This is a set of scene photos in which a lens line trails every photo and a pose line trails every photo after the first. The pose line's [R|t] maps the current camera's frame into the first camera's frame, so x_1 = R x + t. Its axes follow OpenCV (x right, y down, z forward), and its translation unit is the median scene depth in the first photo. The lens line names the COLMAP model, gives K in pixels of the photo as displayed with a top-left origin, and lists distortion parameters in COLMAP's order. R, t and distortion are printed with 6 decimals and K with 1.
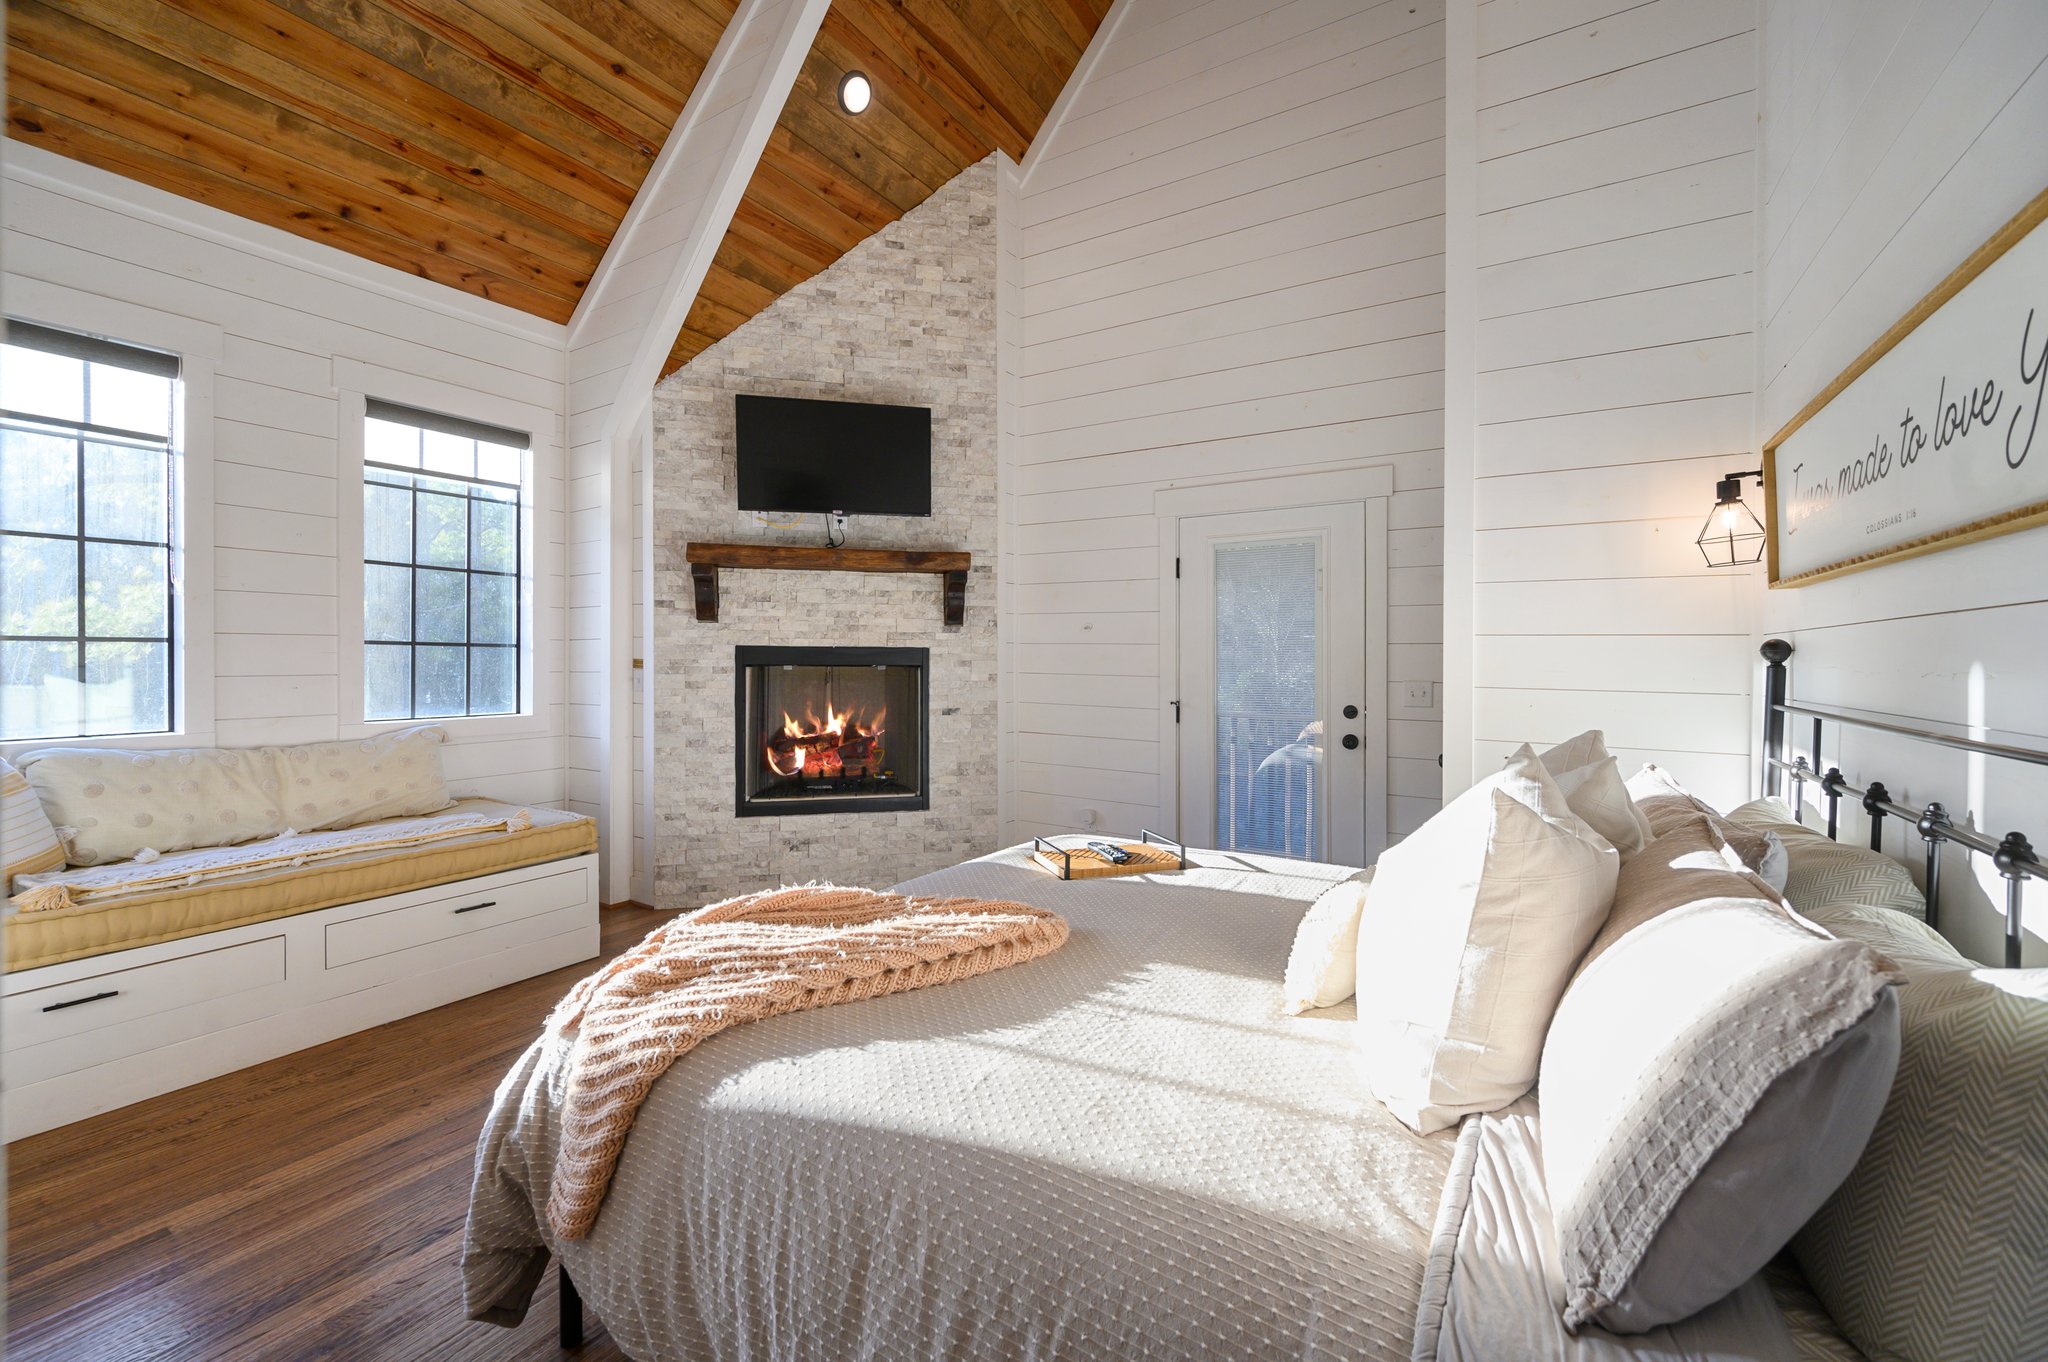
lens RADIAL K [[815.1, 0, 1033.6], [0, 815.1, 658.1], [0, 0, 1]] dist [0.000080, -0.000157]
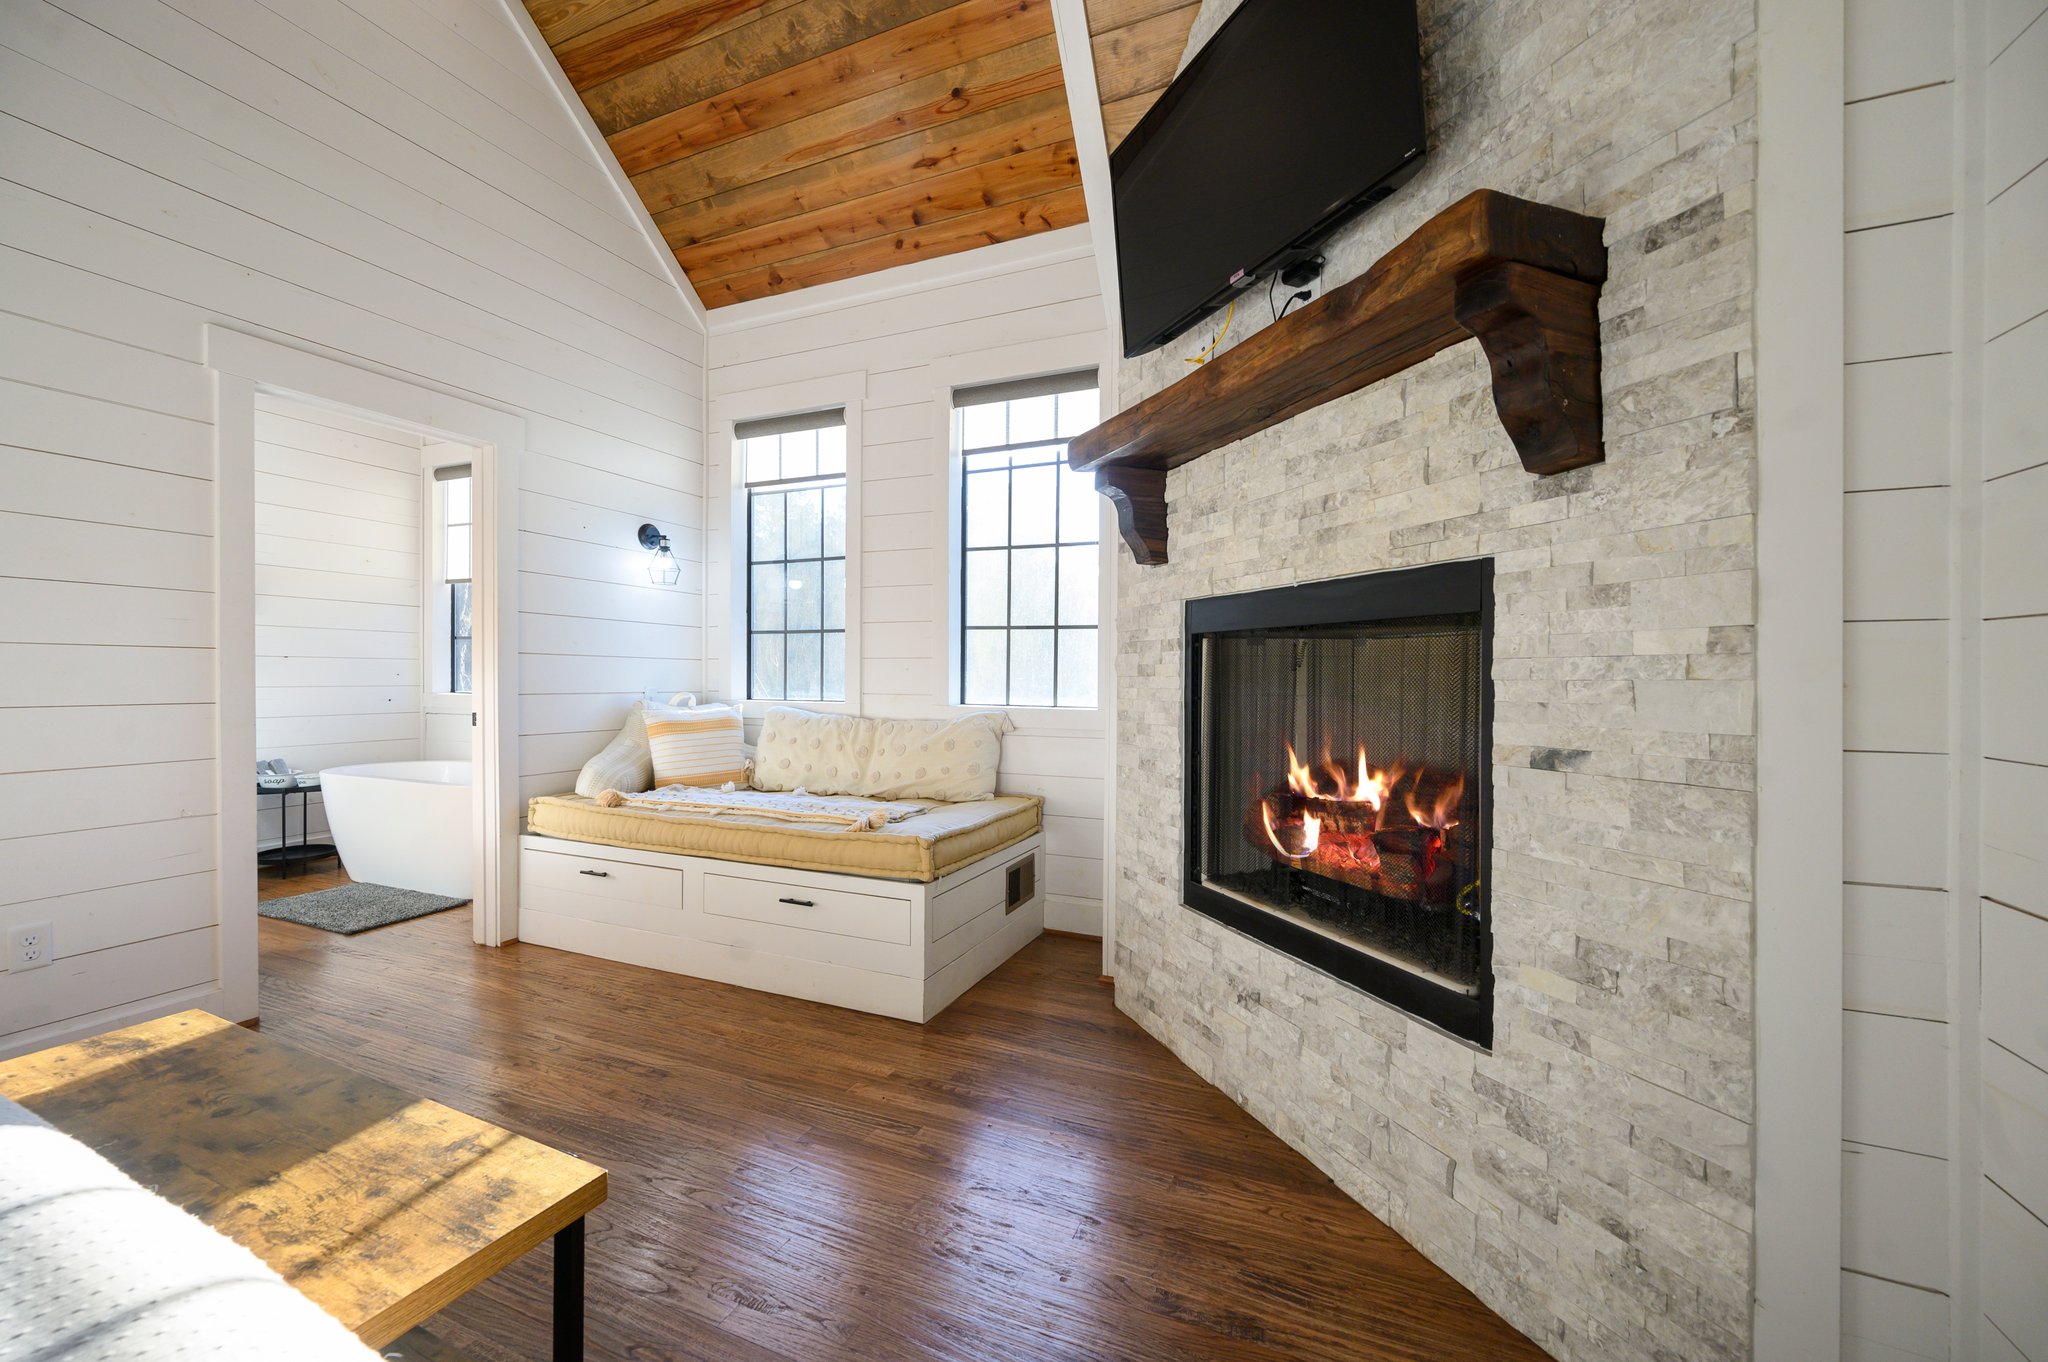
lens RADIAL K [[806.8, 0, 1029.2], [0, 806.8, 680.1], [0, 0, 1]] dist [-0.000329, -0.000212]
pose [[0.138205, 0.002242, -0.990401, 0.172186], [-0.005111, 0.999986, 0.001551, 0.038607], [0.990390, 0.004847, 0.138215, 0.798519]]
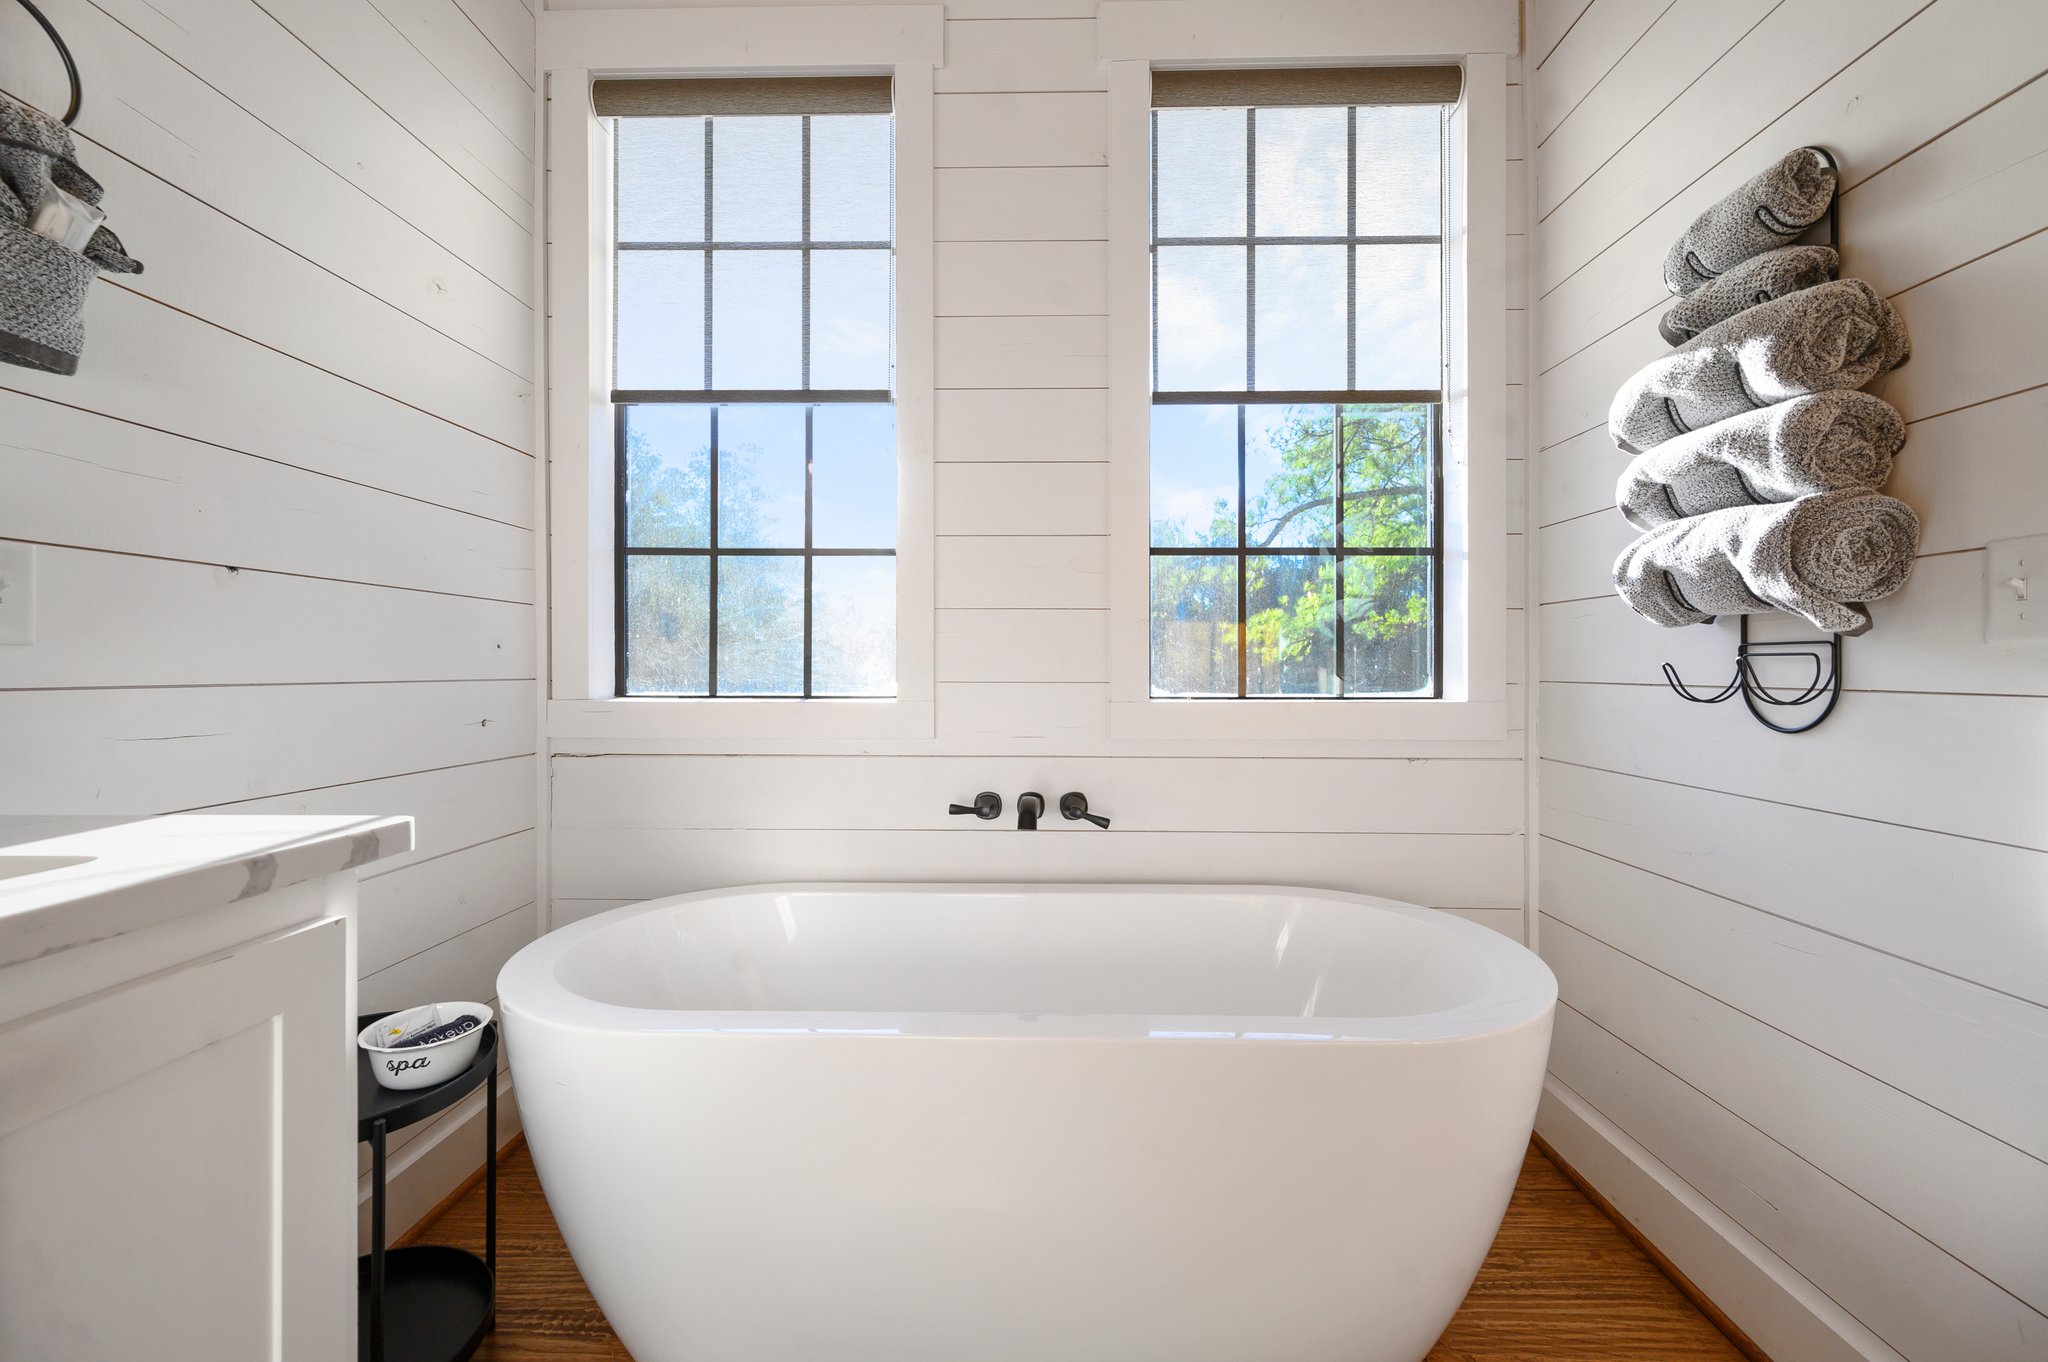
lens RADIAL K [[806.8, 0, 1029.2], [0, 806.8, 680.1], [0, 0, 1]] dist [-0.000329, -0.000212]
pose [[0.505104, 0.016814, -0.862895, -0.345950], [-0.000183, 0.999812, 0.019374, 0.045120], [0.863059, -0.009628, 0.505012, 0.561647]]
